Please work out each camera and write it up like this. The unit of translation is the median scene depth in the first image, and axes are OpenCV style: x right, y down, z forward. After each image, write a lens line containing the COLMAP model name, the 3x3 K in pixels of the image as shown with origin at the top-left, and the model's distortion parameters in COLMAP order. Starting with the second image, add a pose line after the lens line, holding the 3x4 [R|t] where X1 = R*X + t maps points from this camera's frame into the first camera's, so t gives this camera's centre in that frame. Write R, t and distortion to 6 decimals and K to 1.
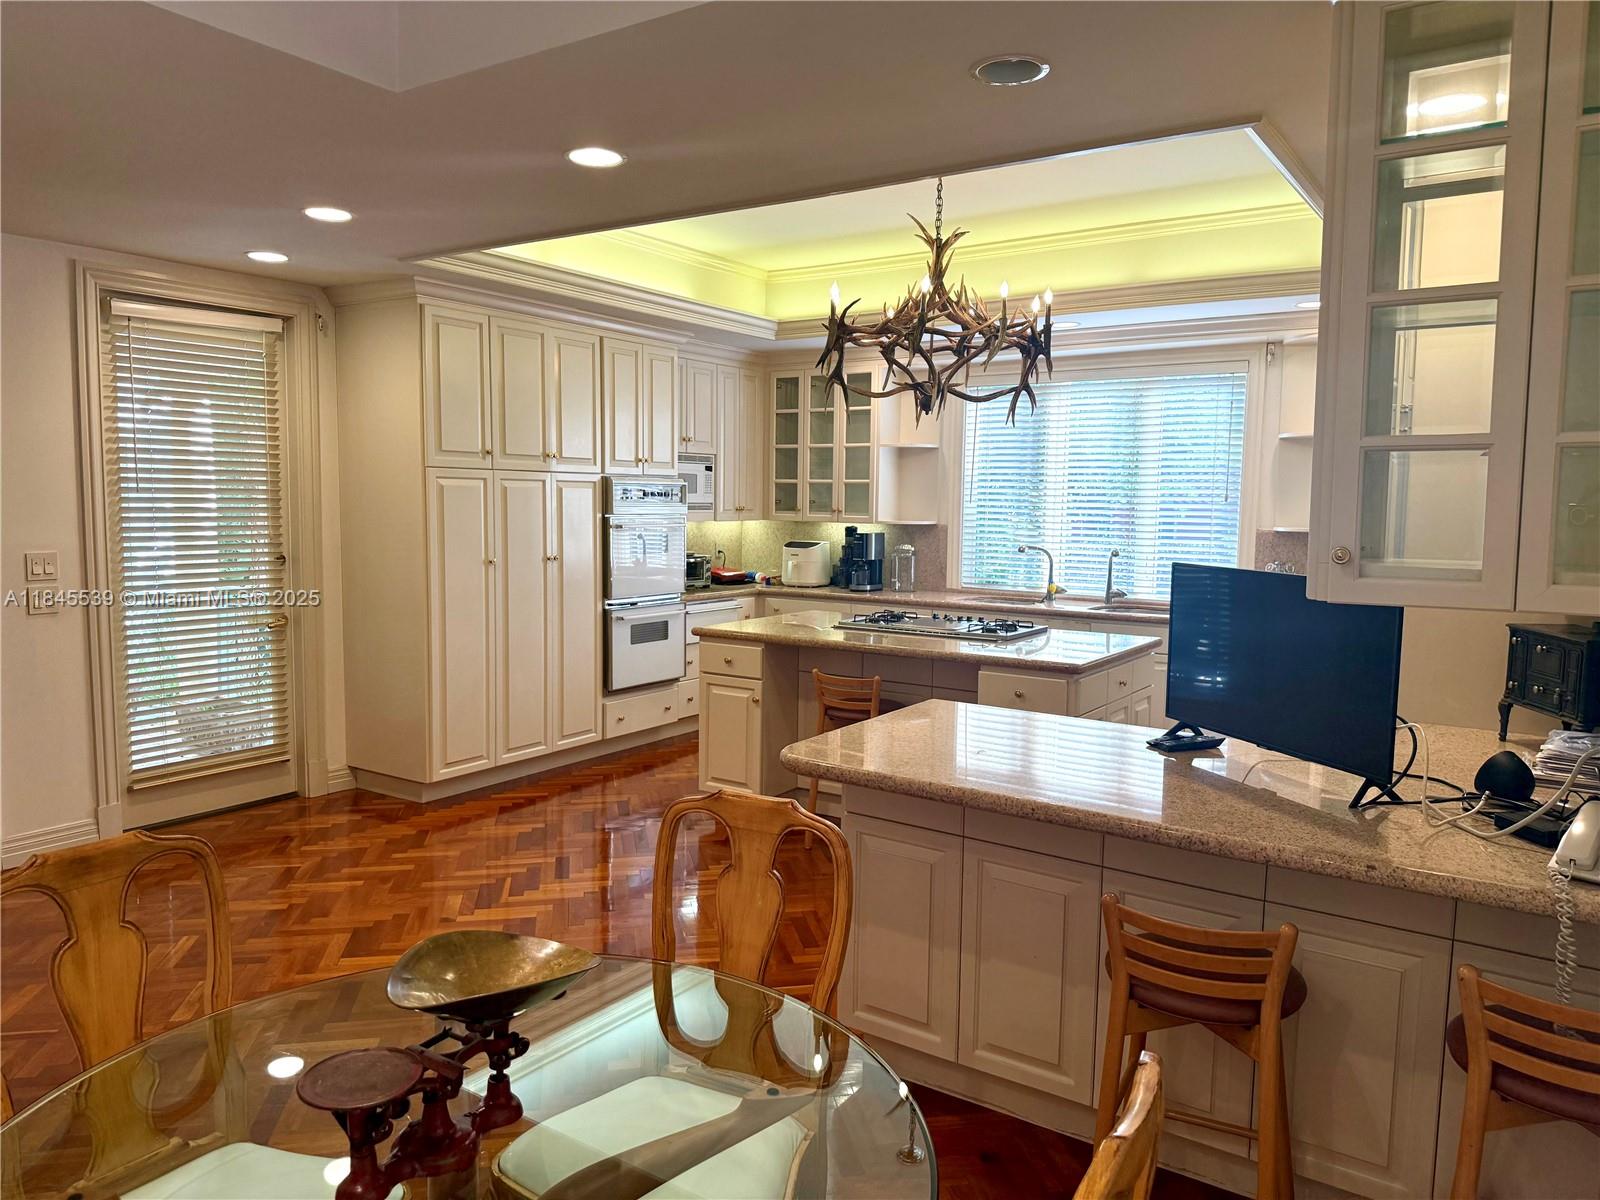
lens RADIAL K [[1098.6, 0, 800.0], [0, 1098.6, 600.0], [0, 0, 1]] dist [0.157929, -0.283159]
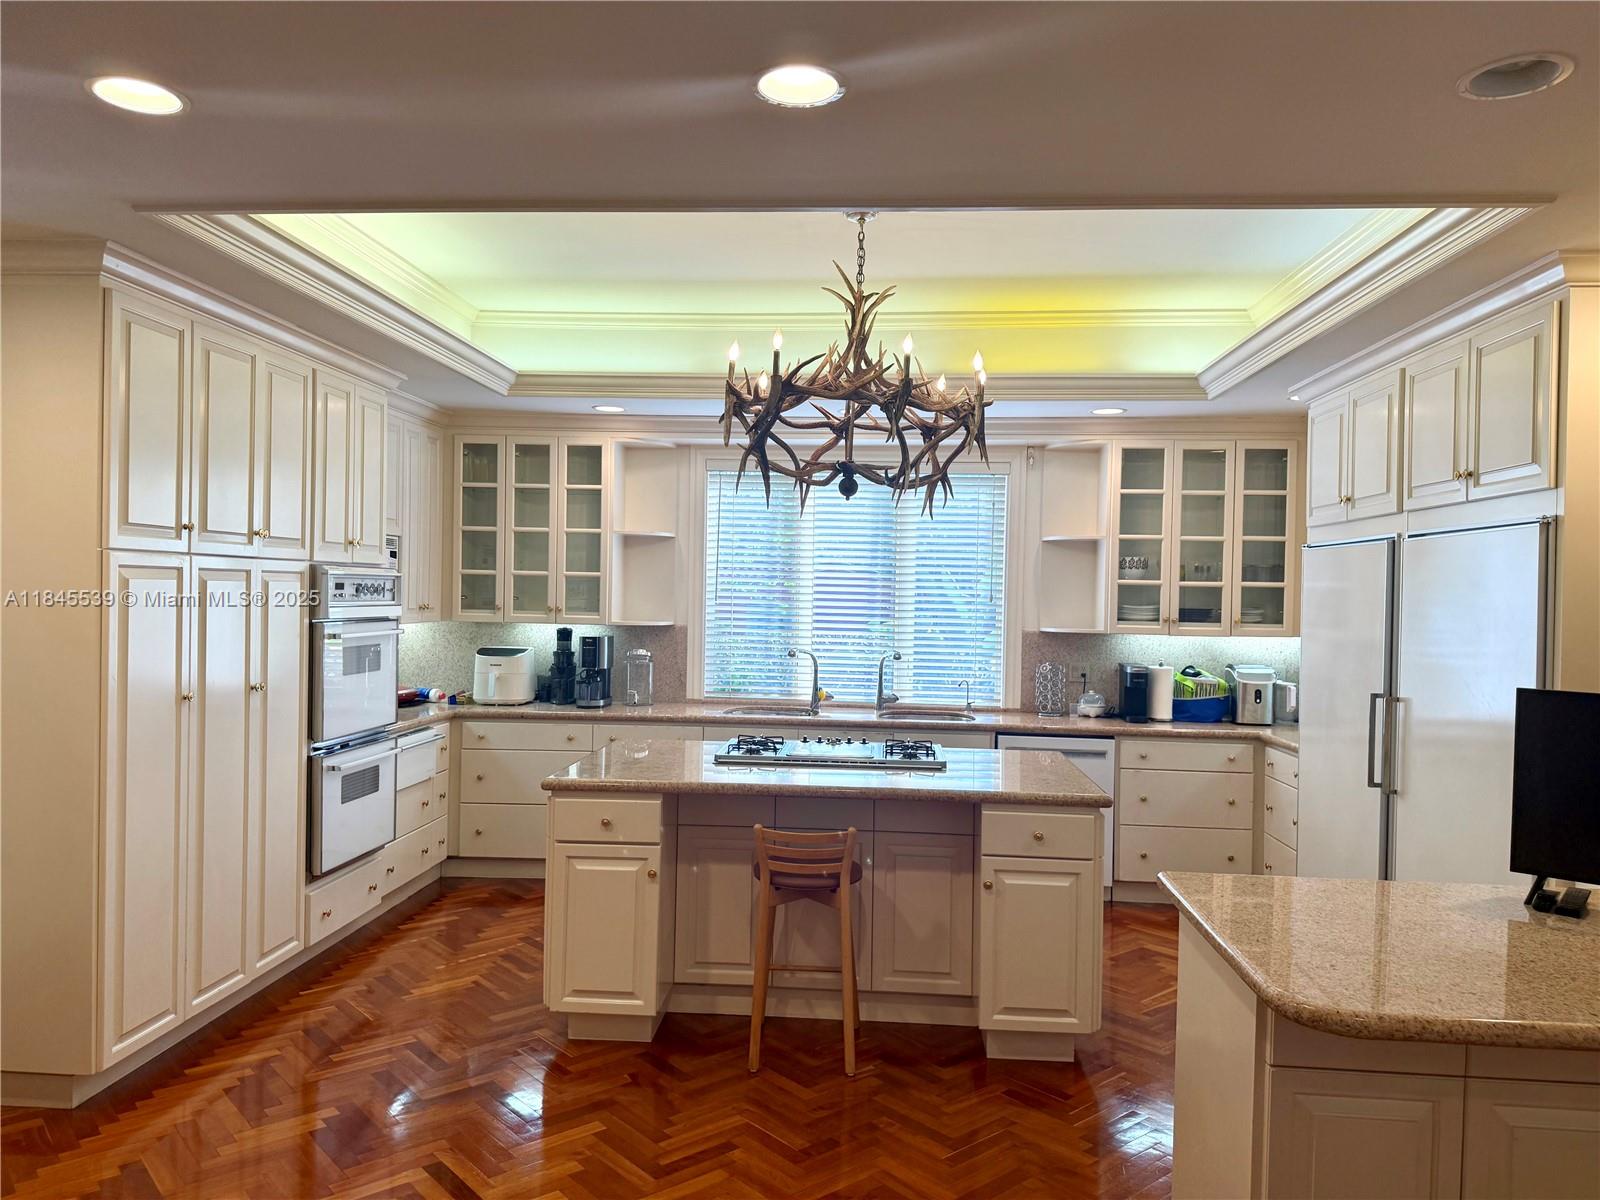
lens RADIAL K [[1119.6, 0, 799.8], [0, 1119.6, 623.0], [0, 0, 1]] dist [0.084625, -0.084331]
pose [[0.869584, -0.010859, 0.493665, -0.238153], [0.039272, 0.998112, -0.047222, -0.027015], [-0.492220, 0.060451, 0.868369, 0.208250]]
